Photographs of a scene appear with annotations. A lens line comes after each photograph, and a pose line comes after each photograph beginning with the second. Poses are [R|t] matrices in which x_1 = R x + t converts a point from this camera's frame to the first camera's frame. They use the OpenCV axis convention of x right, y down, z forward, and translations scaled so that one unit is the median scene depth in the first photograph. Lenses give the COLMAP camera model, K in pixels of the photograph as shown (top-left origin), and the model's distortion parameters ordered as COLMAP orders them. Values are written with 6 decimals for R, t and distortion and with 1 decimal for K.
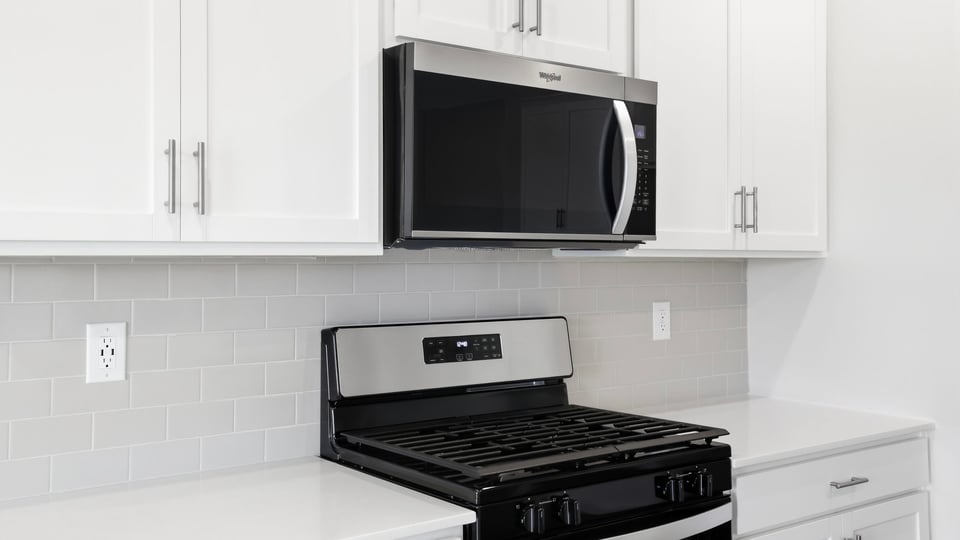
lens RADIAL K [[952.0, 0, 478.4], [0, 952.0, 233.2], [0, 0, 1]] dist [-0.003353, 0.000000]
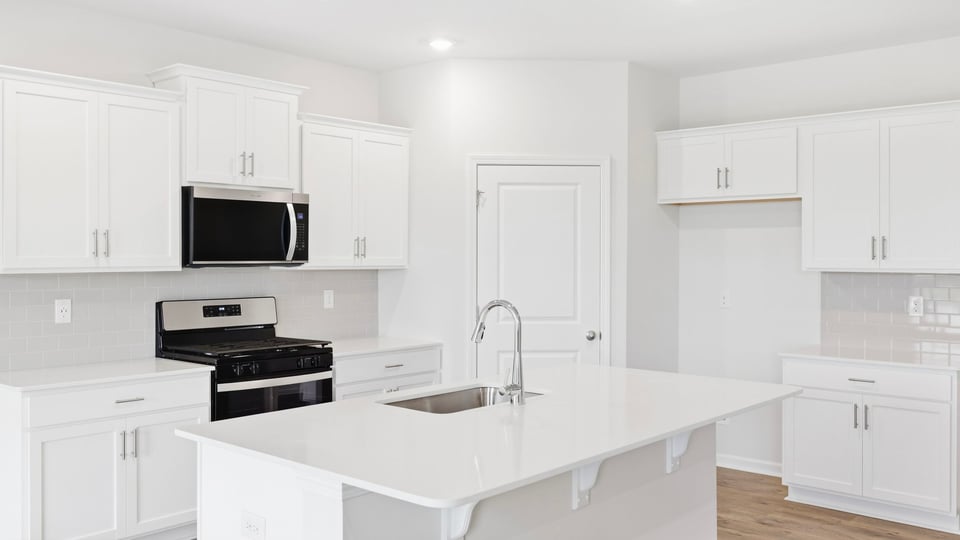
lens RADIAL K [[838.5, 0, 472.8], [0, 838.5, 254.5], [0, 0, 1]] dist [-0.001159, -0.001483]
pose [[0.982130, -0.000393, 0.188201, 0.212290], [-0.003909, 0.999740, 0.022487, -0.065001], [-0.188161, -0.022820, 0.981873, -1.165786]]
